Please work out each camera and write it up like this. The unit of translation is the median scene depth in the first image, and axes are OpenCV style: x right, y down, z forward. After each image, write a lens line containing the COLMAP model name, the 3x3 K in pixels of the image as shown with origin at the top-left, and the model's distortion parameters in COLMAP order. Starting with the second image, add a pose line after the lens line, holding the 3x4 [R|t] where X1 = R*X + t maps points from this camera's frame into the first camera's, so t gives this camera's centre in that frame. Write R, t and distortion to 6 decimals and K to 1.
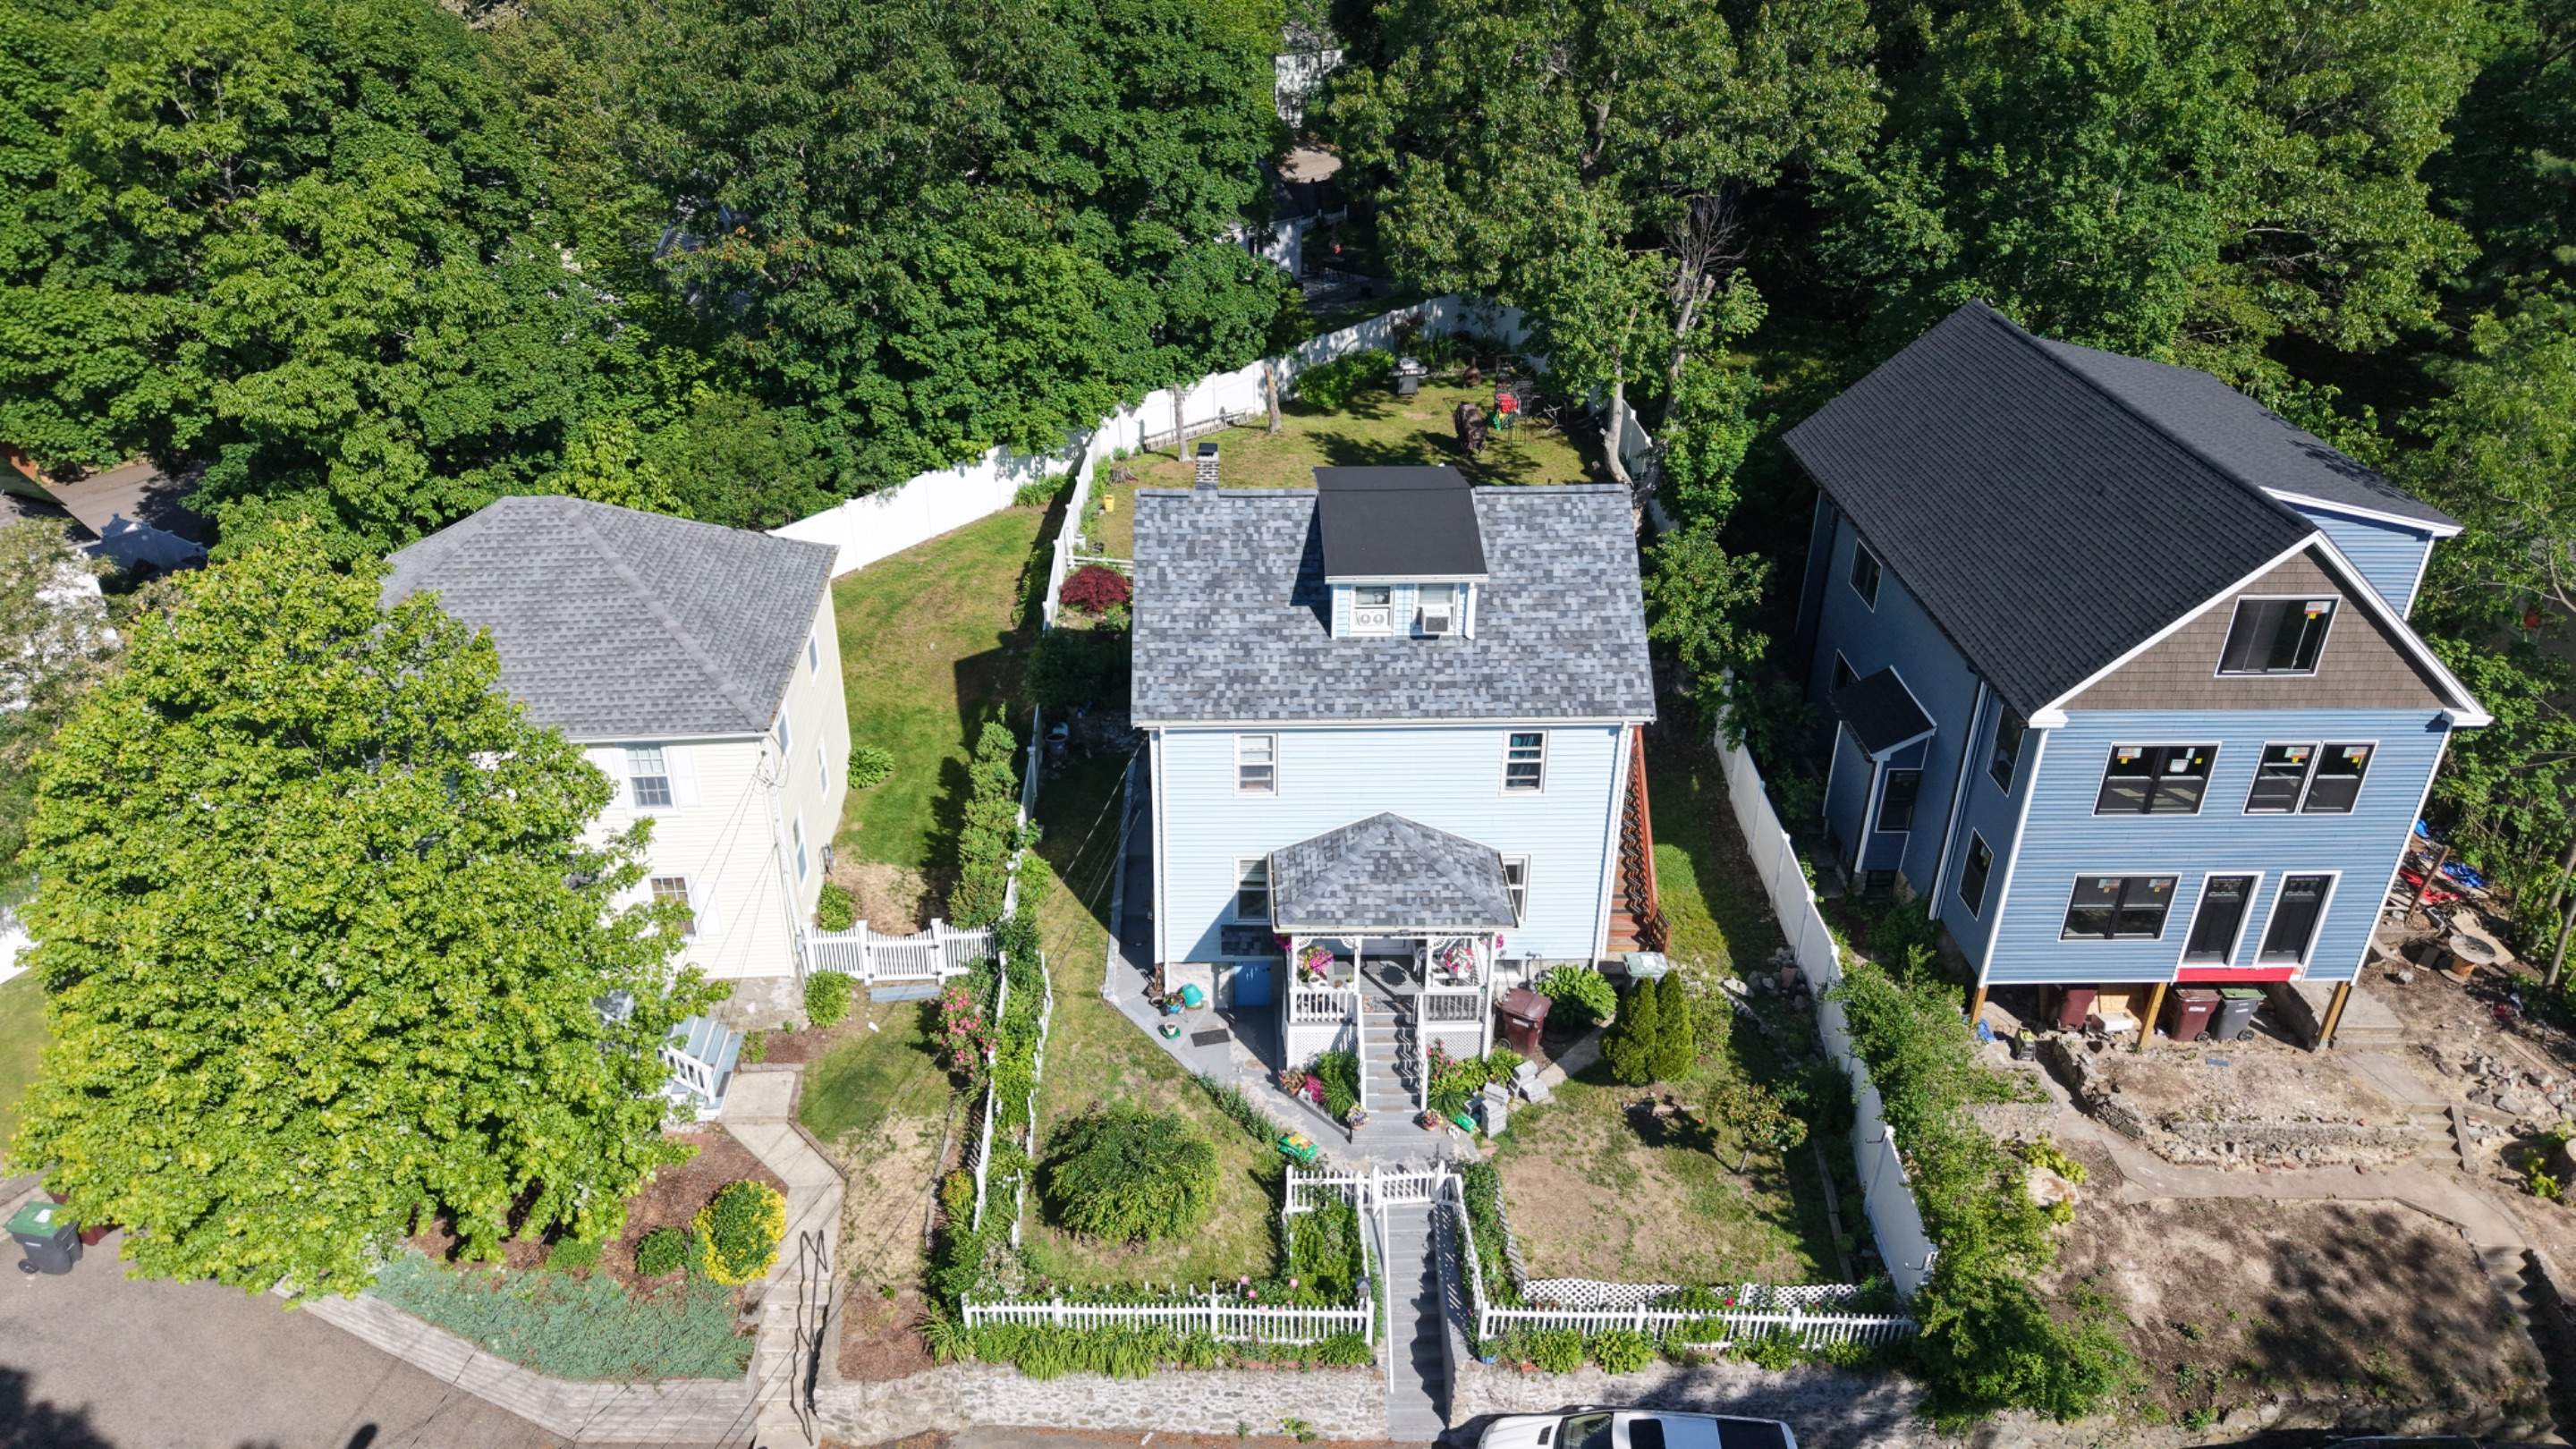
lens RADIAL K [[1723.6, 0, 1288.0], [0, 1723.6, 724.5], [0, 0, 1]] dist [0.180472, -0.390897]
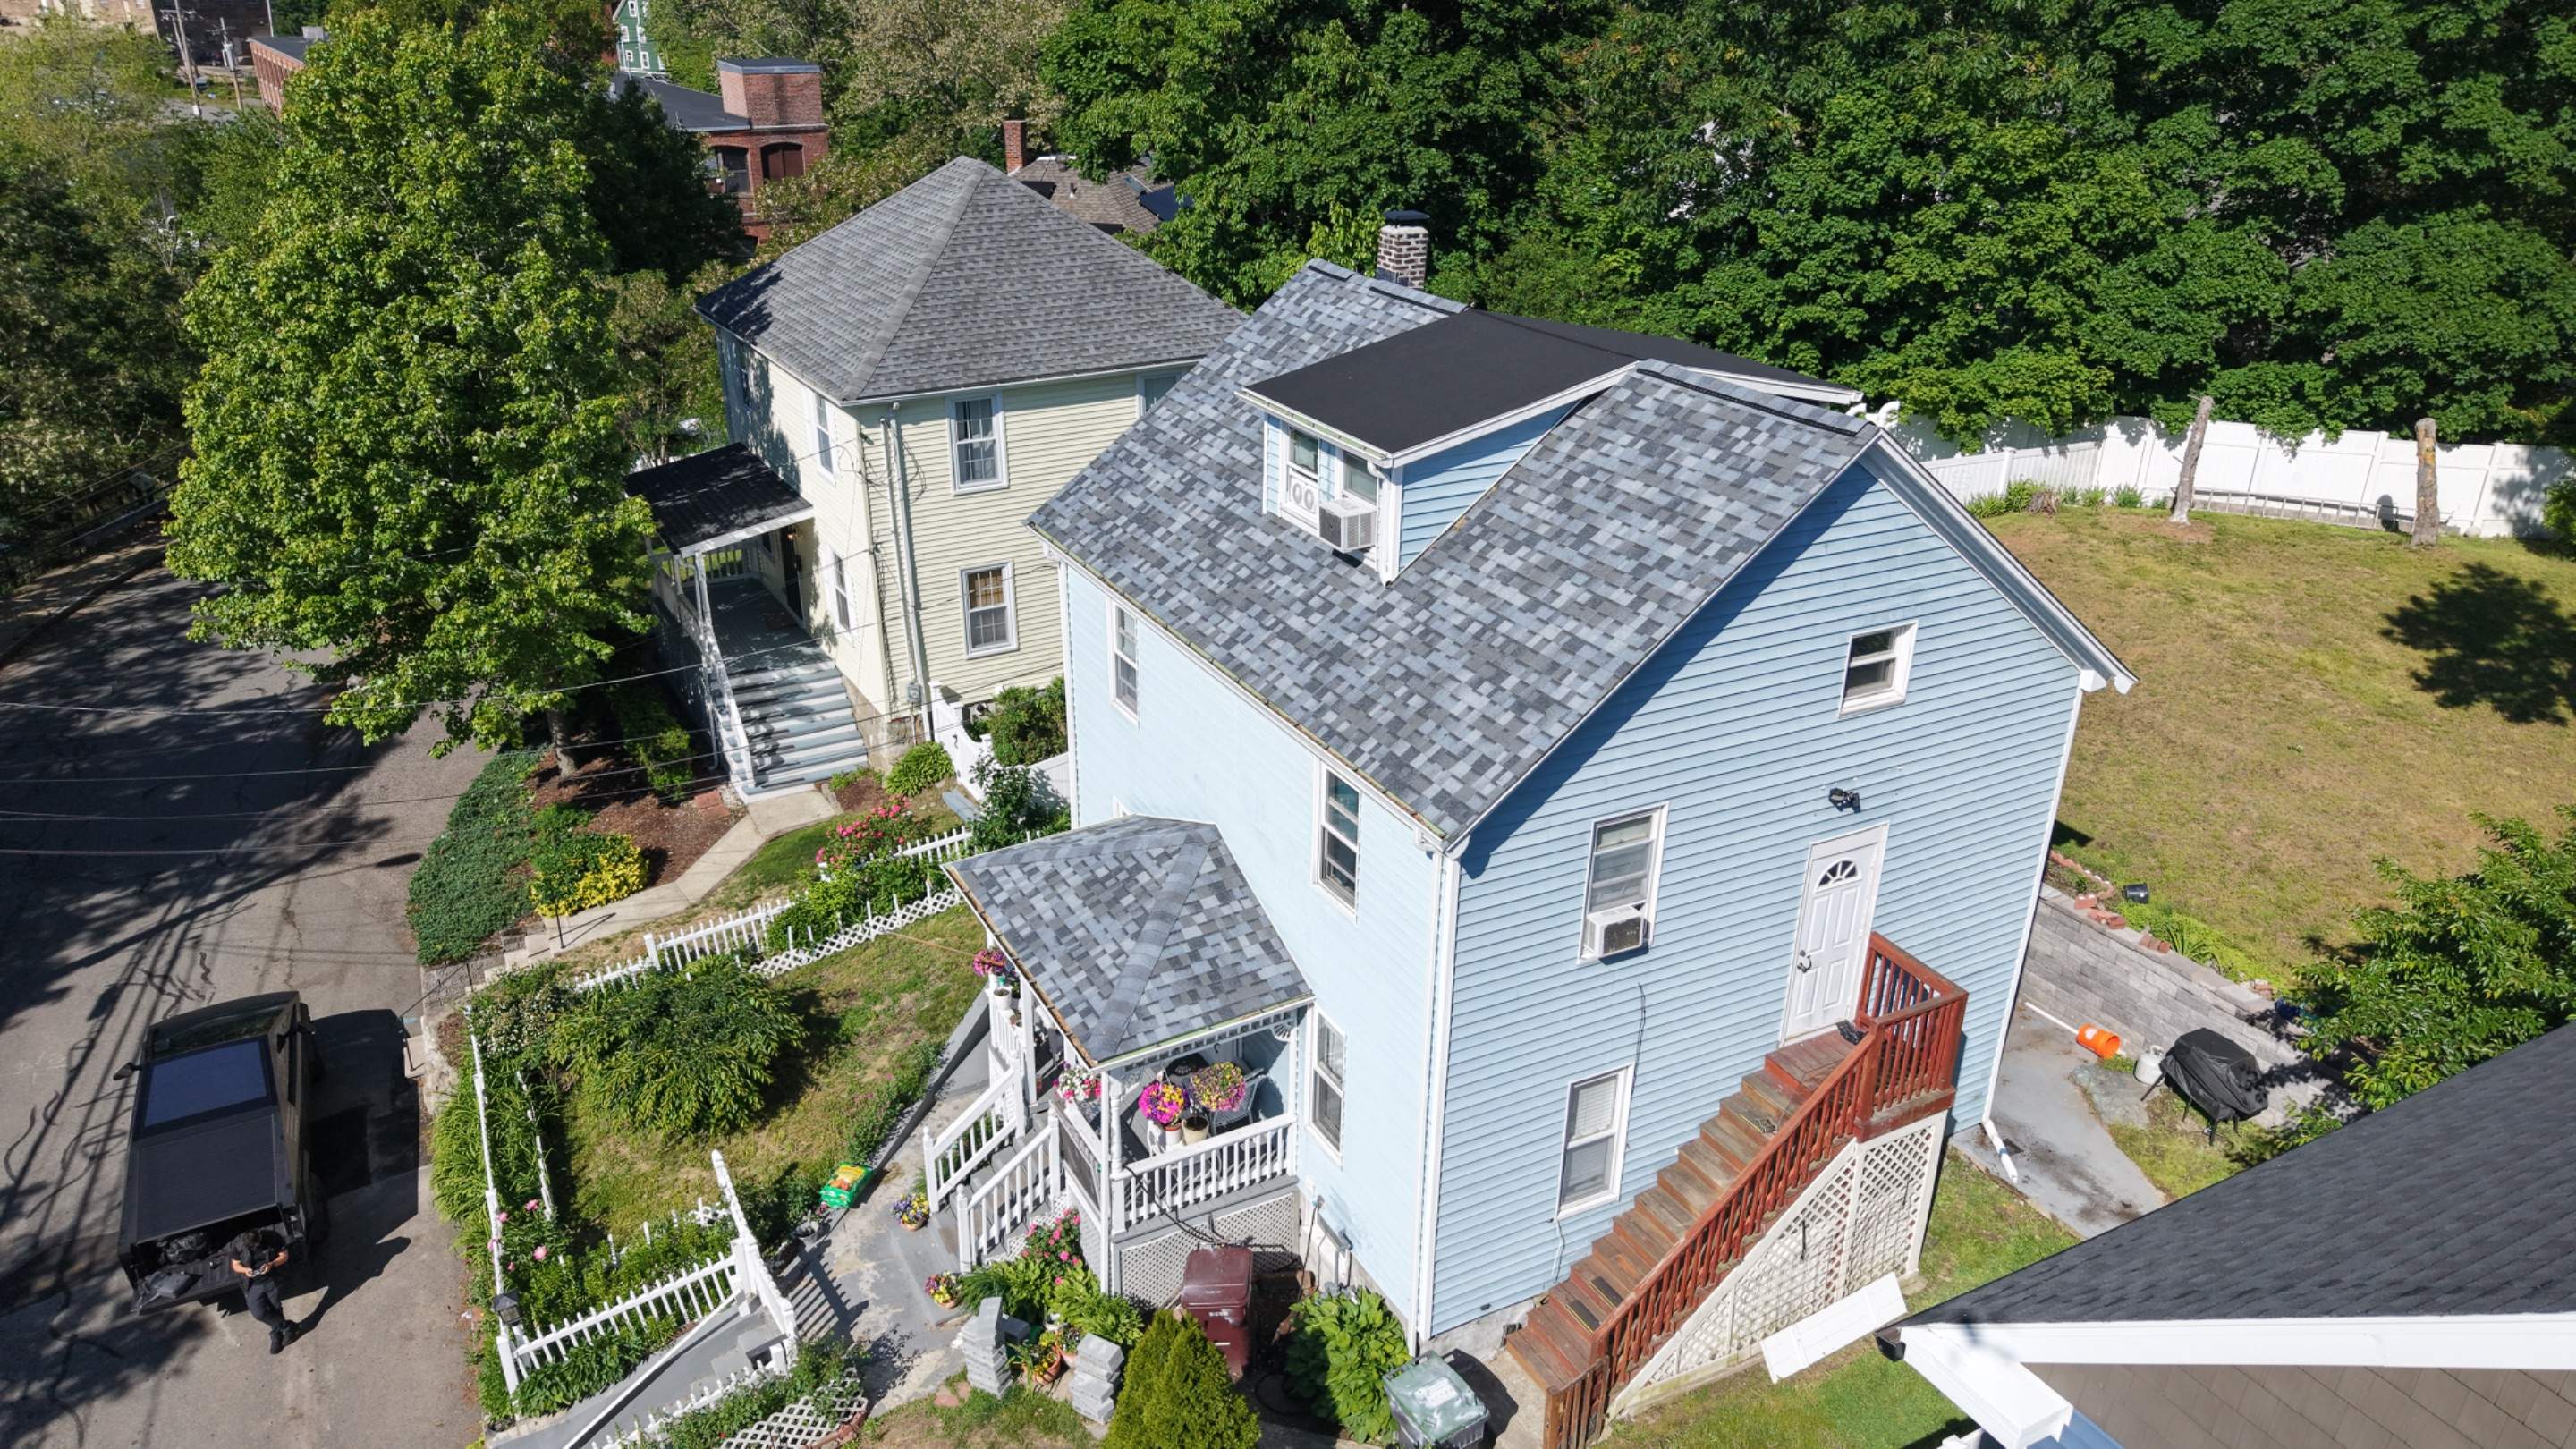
lens RADIAL K [[1718.9, 0, 1286.6], [0, 1718.9, 728.1], [0, 0, 1]] dist [0.035473, -0.032651]
pose [[0.440267, 0.364469, -0.820565, 0.523916], [-0.432709, 0.886901, 0.161767, -0.080582], [0.786719, 0.283846, 0.548183, 0.697131]]
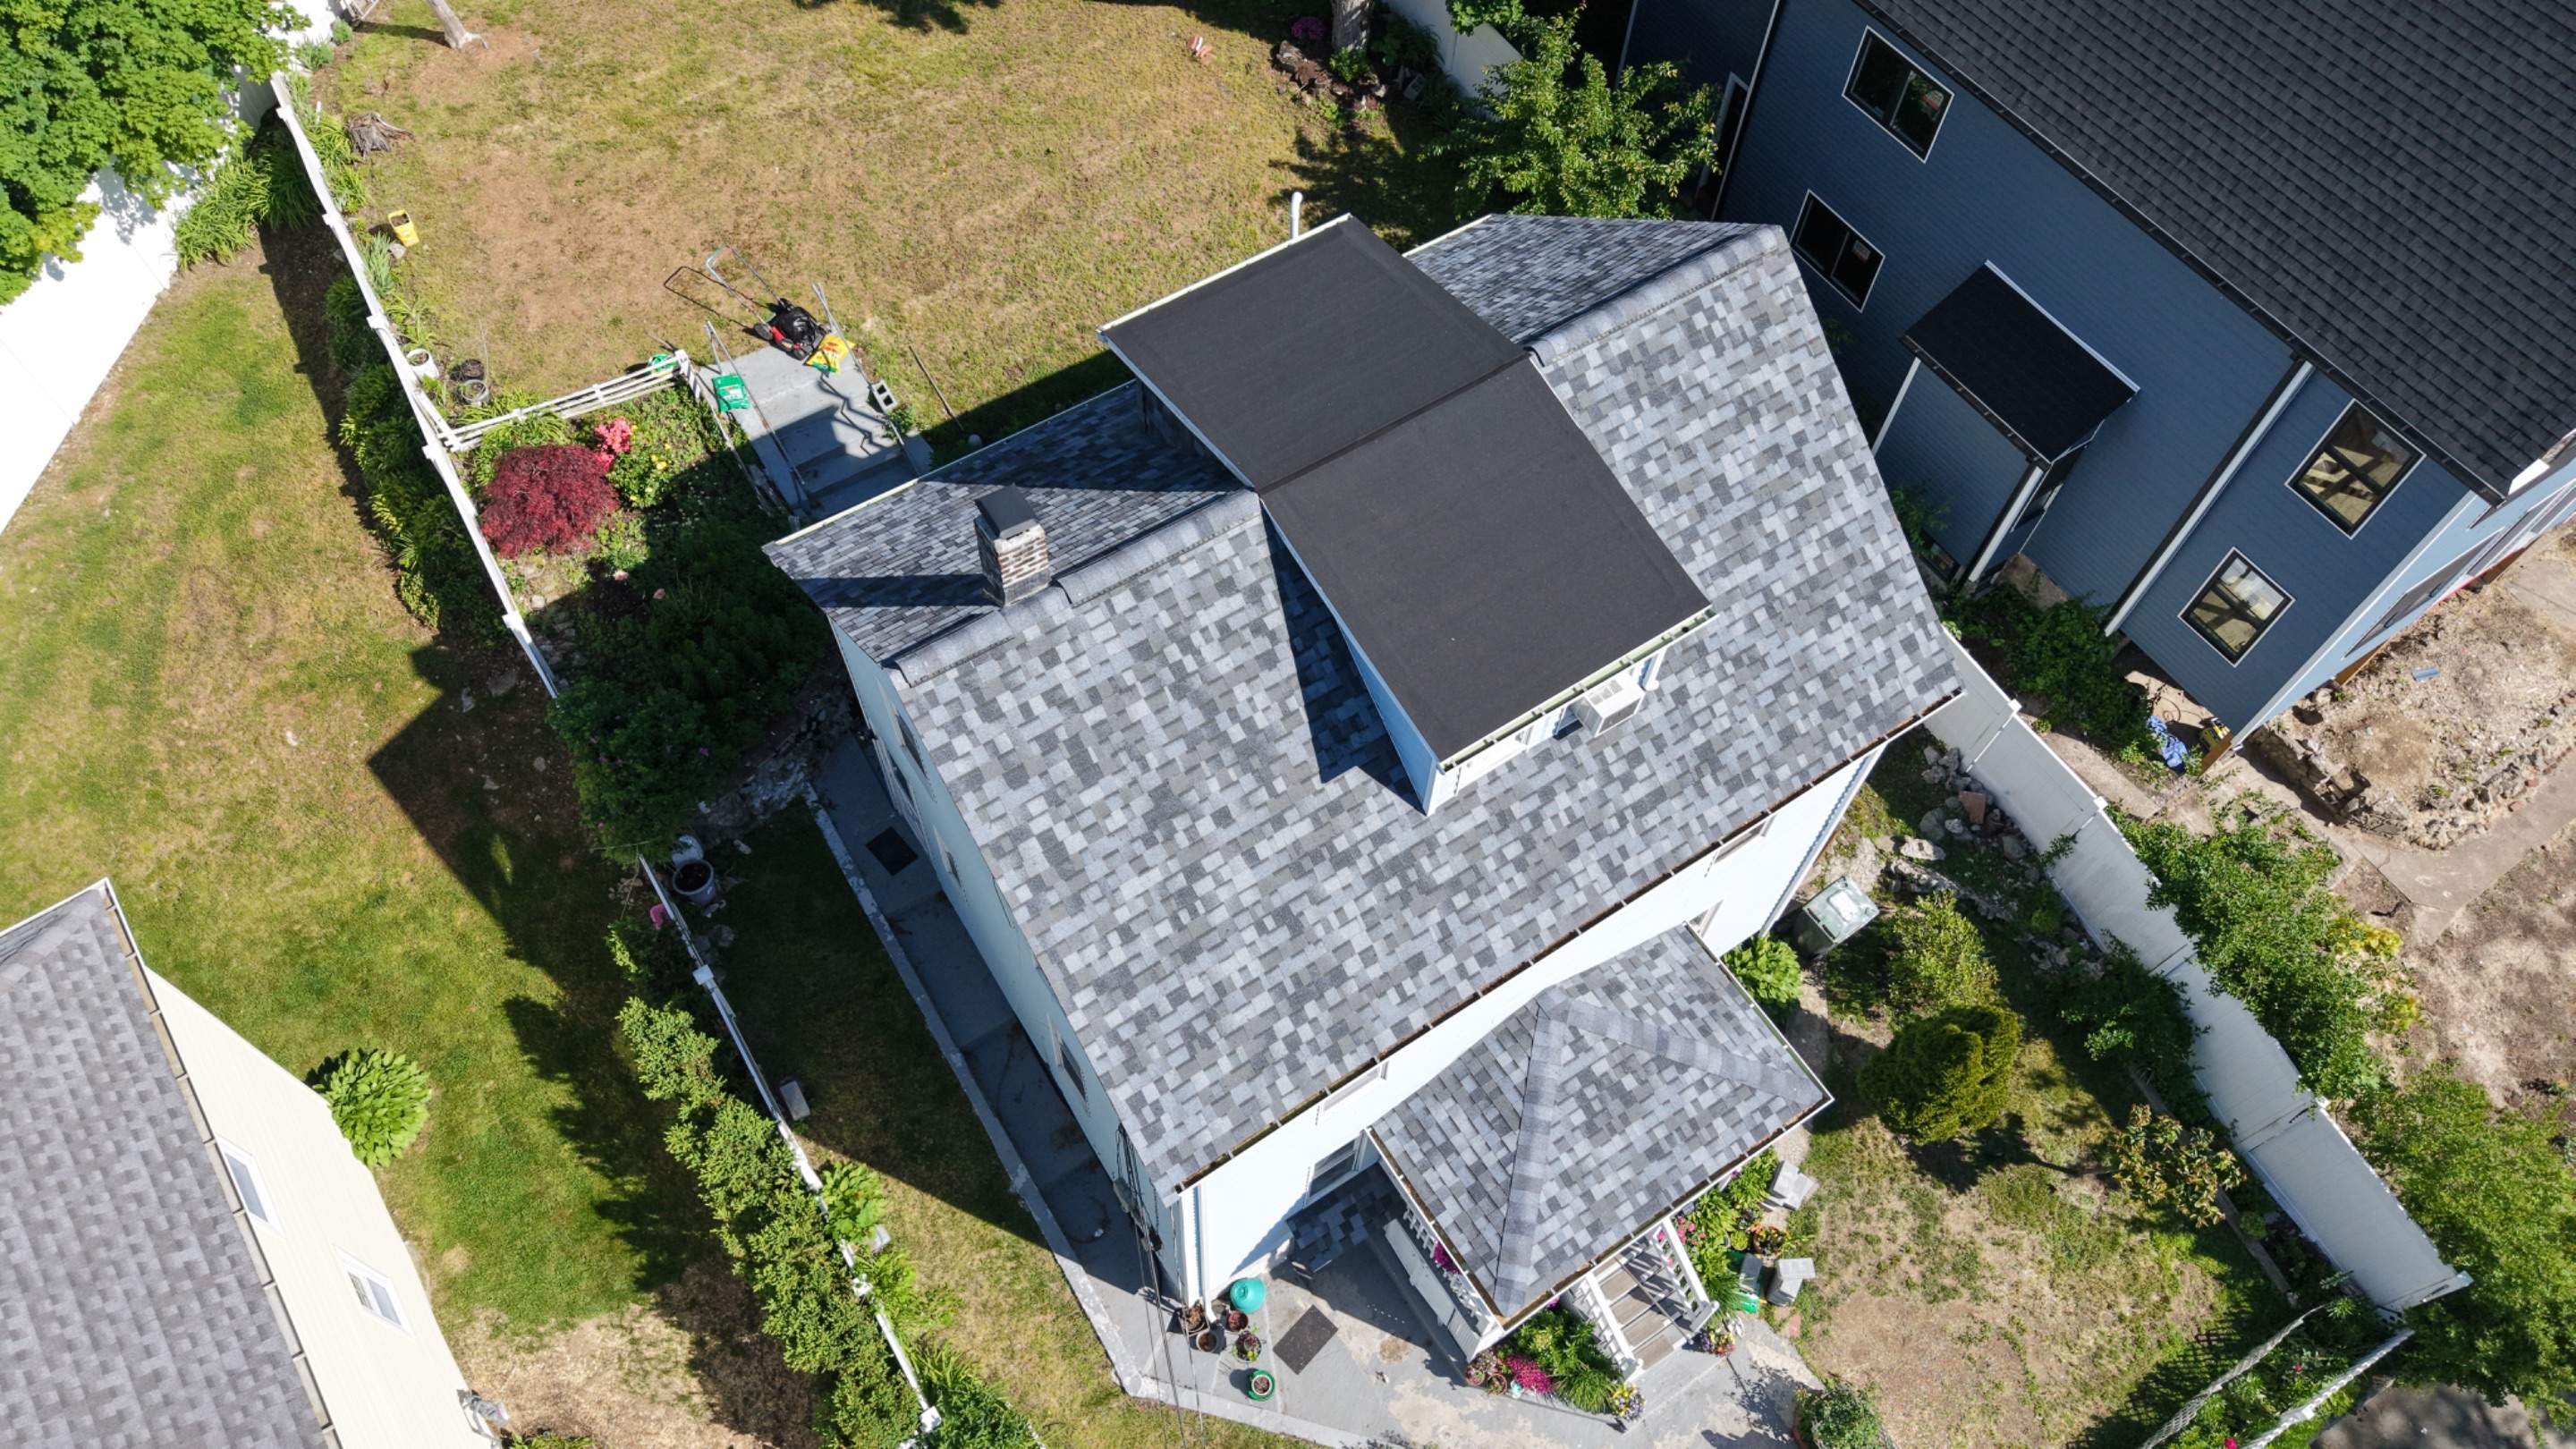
lens RADIAL K [[1731.7, 0, 1280.1], [0, 1731.7, 729.4], [0, 0, 1]] dist [0.026567, -0.020194]
pose [[0.856473, -0.437026, 0.274706, -0.131289], [0.235306, 0.804213, 0.545778, -0.338977], [-0.459441, -0.402804, 0.791621, 0.633667]]
